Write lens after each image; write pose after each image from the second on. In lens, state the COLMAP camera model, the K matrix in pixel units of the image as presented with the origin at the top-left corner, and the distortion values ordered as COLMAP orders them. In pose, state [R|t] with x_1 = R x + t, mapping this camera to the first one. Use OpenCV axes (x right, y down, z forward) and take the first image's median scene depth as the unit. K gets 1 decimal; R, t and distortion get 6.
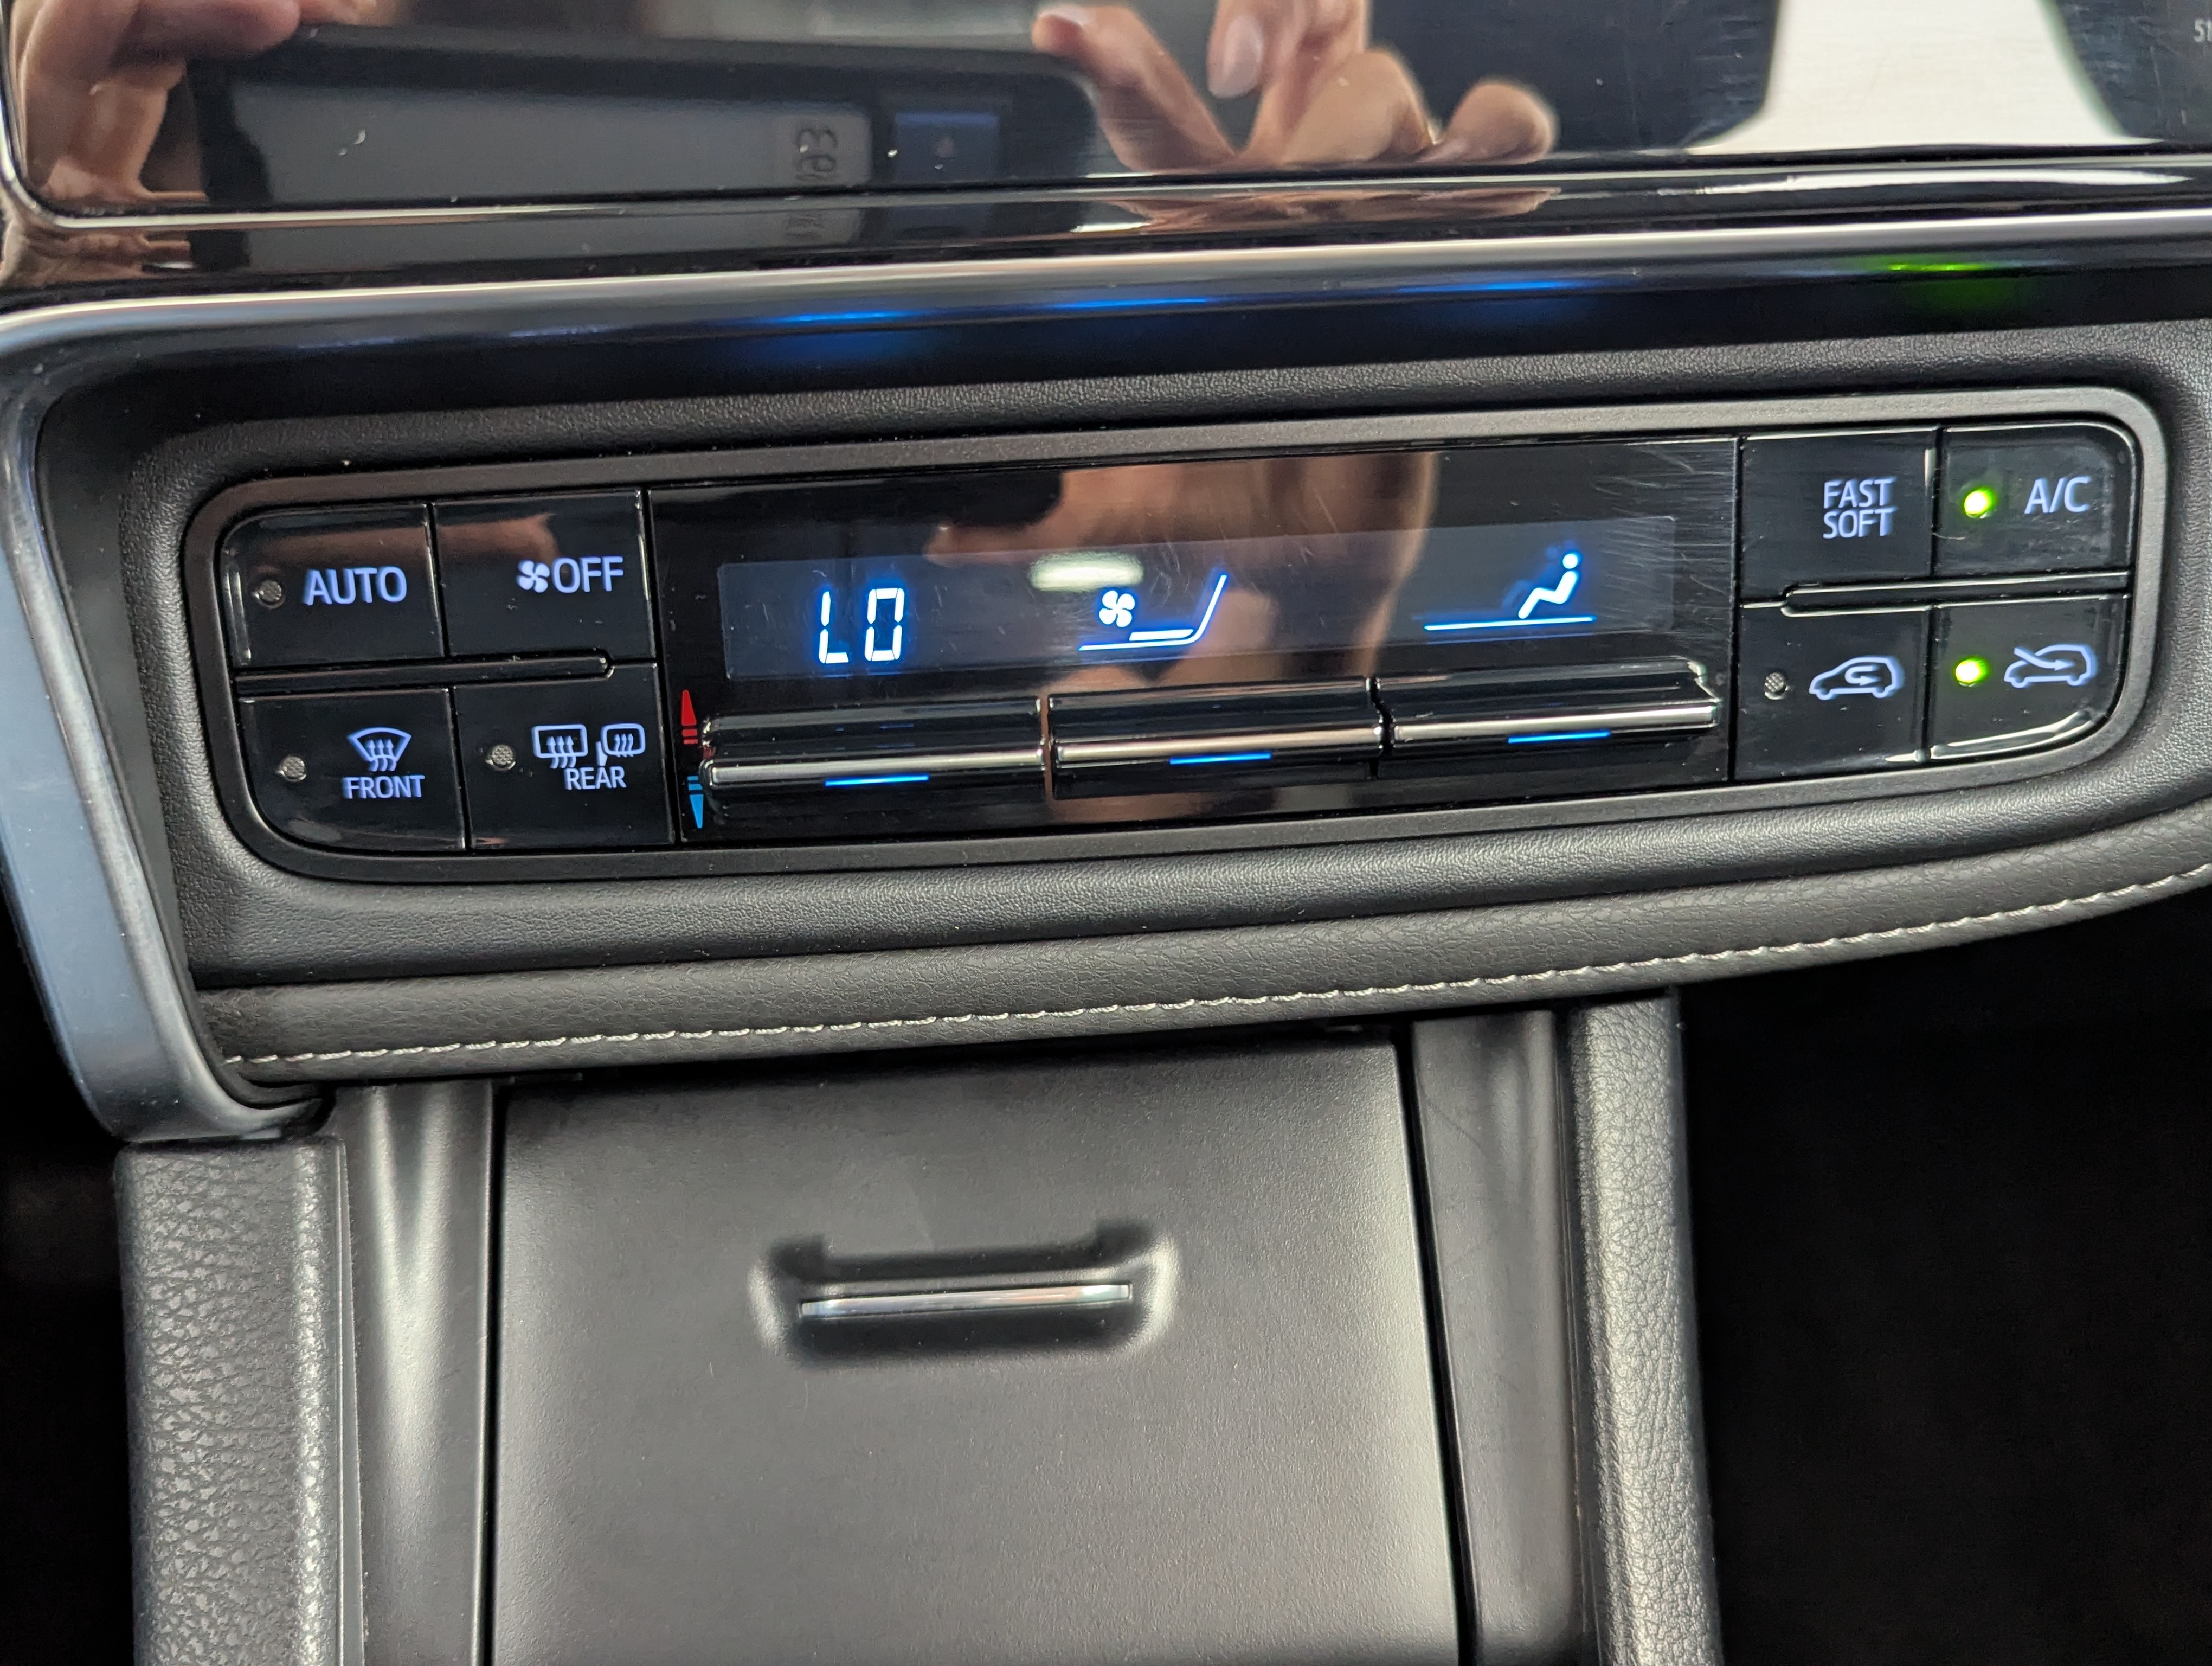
lens RADIAL K [[1564.7, 0, 1105.0], [0, 1564.7, 818.9], [0, 0, 1]] dist [0.048153, -0.041862]
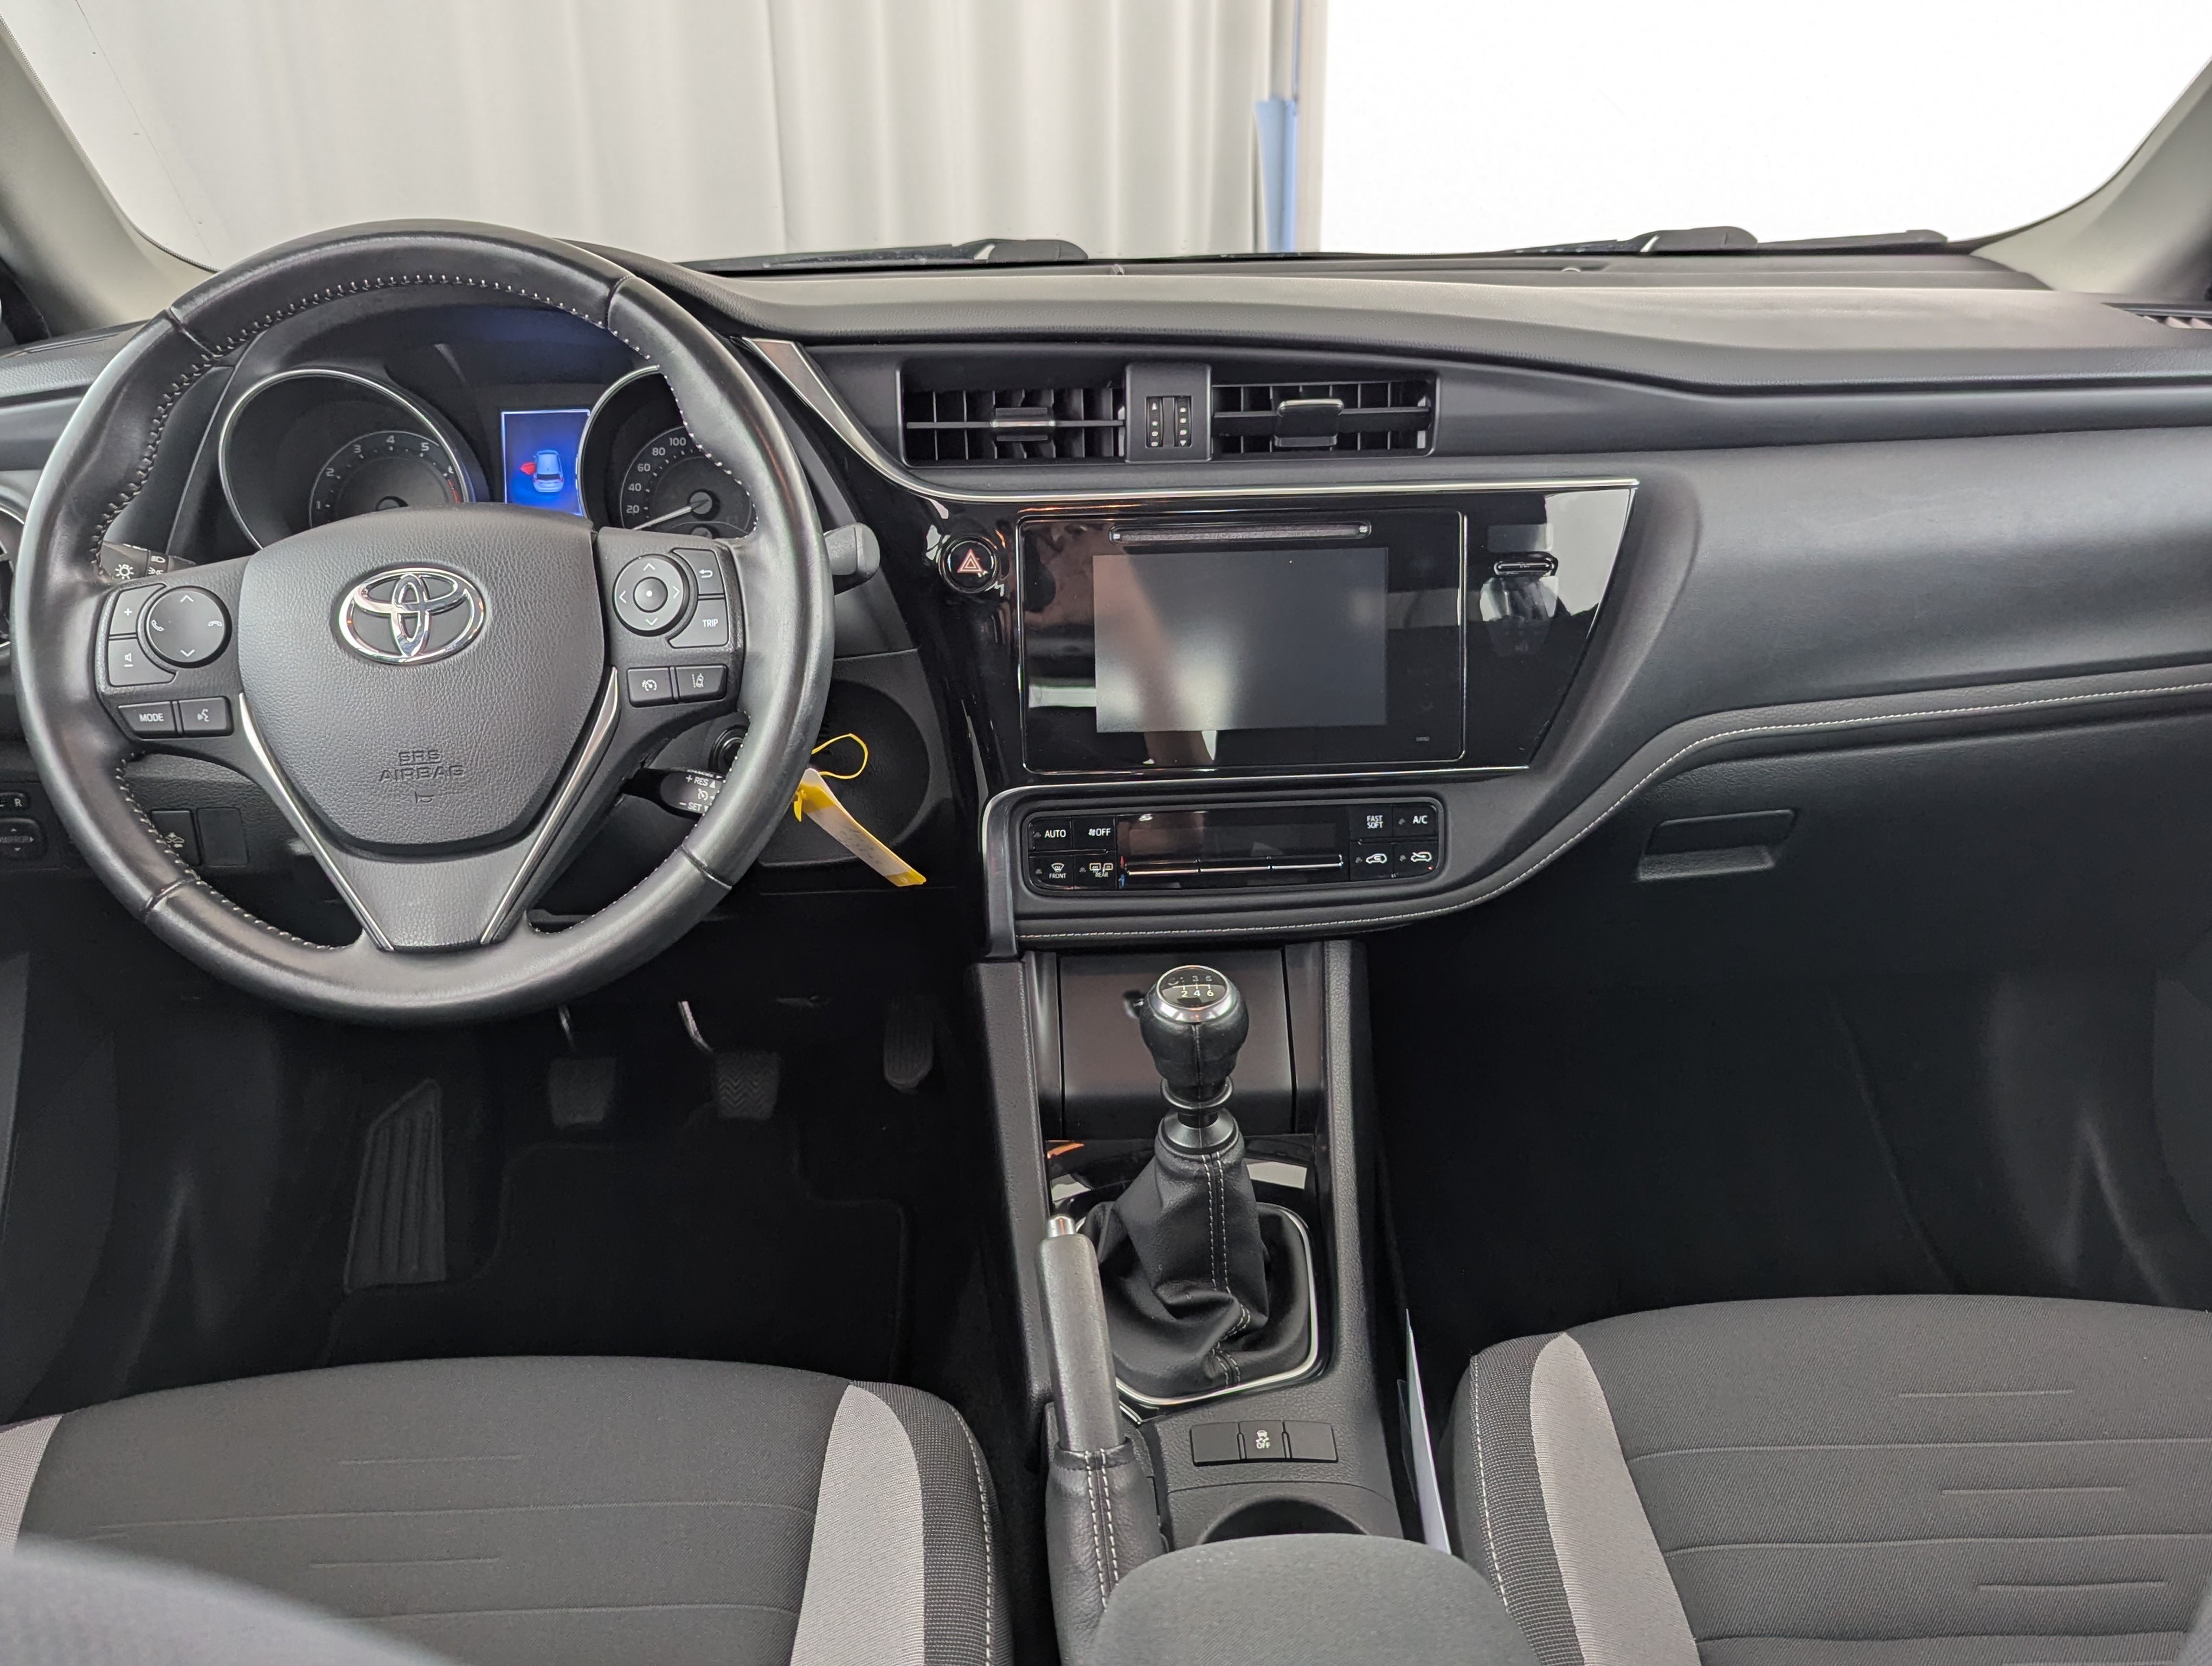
lens RADIAL K [[1564.7, 0, 1103.4], [0, 1564.7, 836.6], [0, 0, 1]] dist [0.048153, -0.041862]
pose [[0.997978, 0.017486, -0.061103, -0.036859], [-0.021665, 0.997422, -0.068407, 0.178325], [0.059749, 0.069593, 0.995785, -3.622499]]
